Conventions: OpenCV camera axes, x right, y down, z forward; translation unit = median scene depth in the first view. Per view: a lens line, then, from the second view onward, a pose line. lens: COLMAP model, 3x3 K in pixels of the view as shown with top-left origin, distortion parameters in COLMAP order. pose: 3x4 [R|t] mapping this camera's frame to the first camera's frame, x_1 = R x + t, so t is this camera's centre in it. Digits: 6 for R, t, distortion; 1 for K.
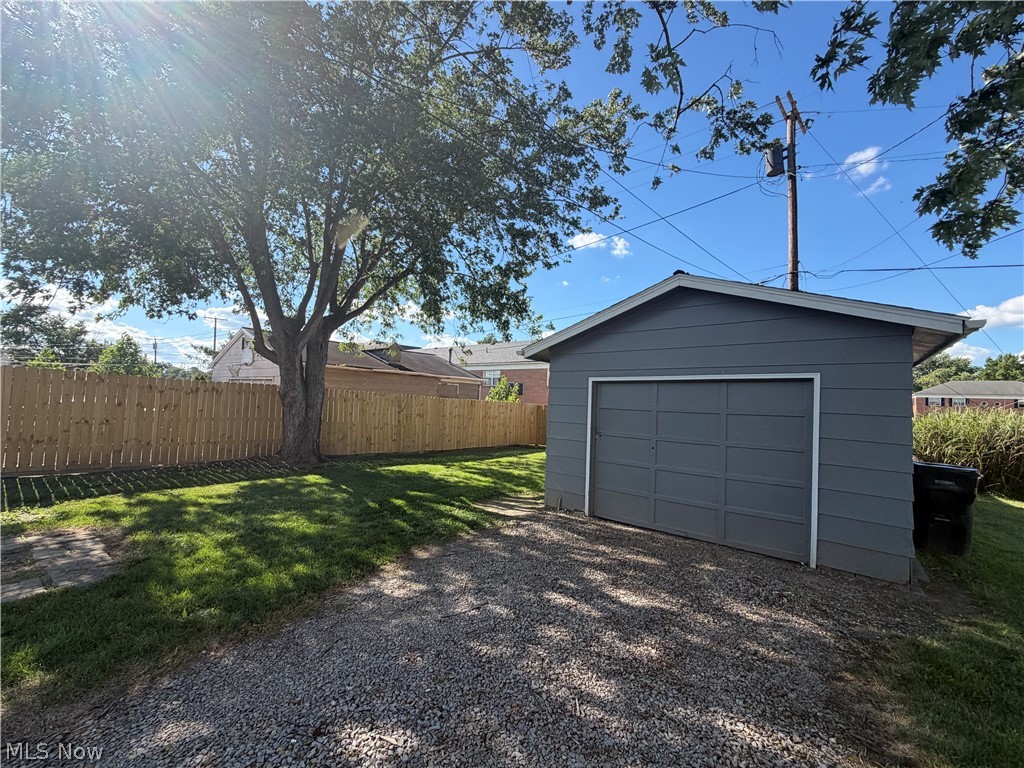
lens RADIAL K [[407.8, 0, 509.0], [0, 407.8, 385.0], [0, 0, 1]] dist [-0.003800, 0.000441]
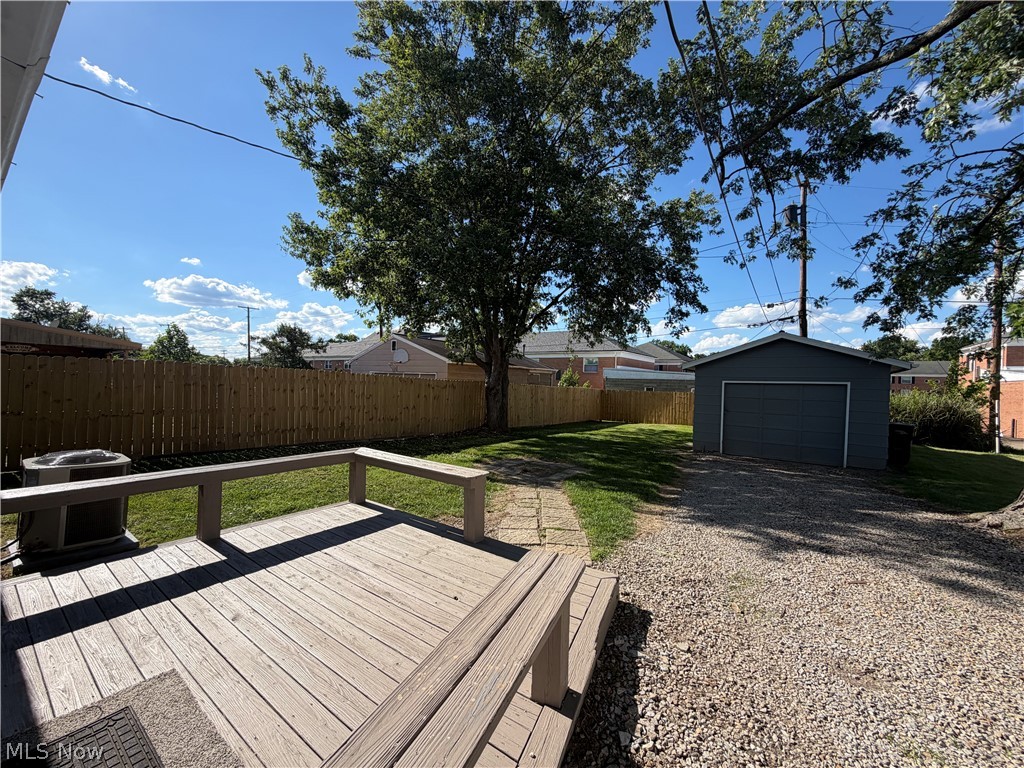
lens RADIAL K [[407.8, 0, 513.2], [0, 407.8, 384.1], [0, 0, 1]] dist [-0.003800, 0.000441]
pose [[0.997694, -0.008498, 0.067340, -0.437689], [0.005260, 0.998827, 0.048128, -0.048035], [-0.067670, -0.047663, 0.996569, -0.391838]]
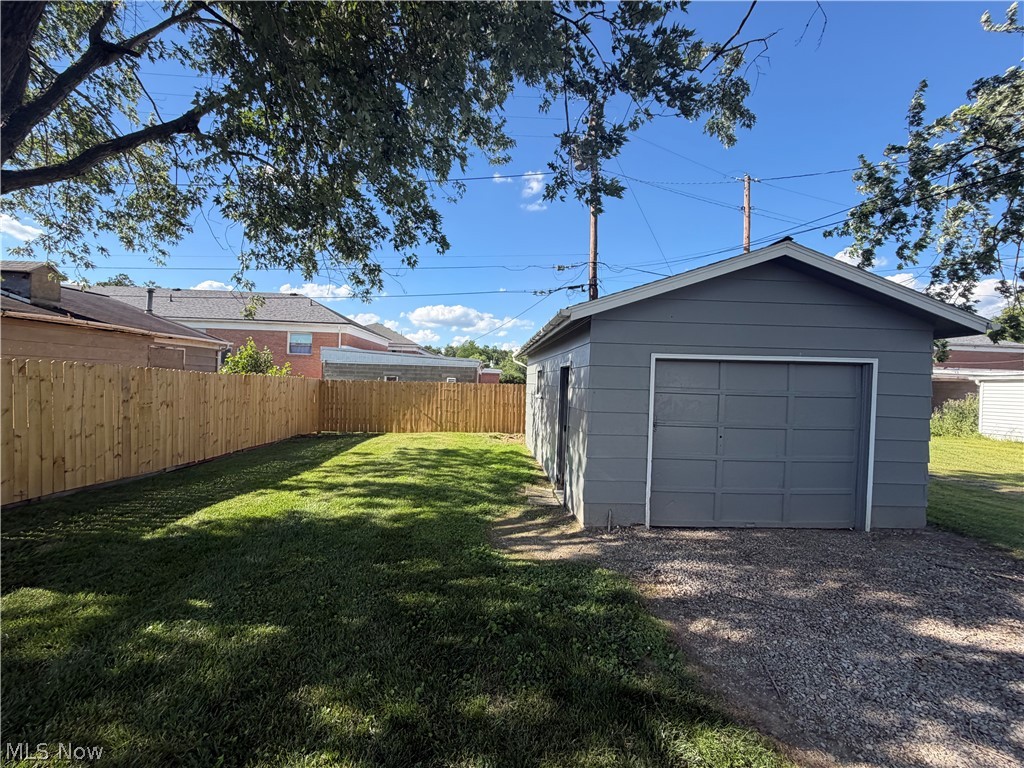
lens RADIAL K [[407.8, 0, 510.7], [0, 407.8, 386.7], [0, 0, 1]] dist [-0.003800, 0.000441]
pose [[0.743839, -0.025008, 0.667891, -0.255993], [-0.028081, 0.997248, 0.068615, -0.000440], [-0.667769, -0.069794, 0.741090, 0.296427]]
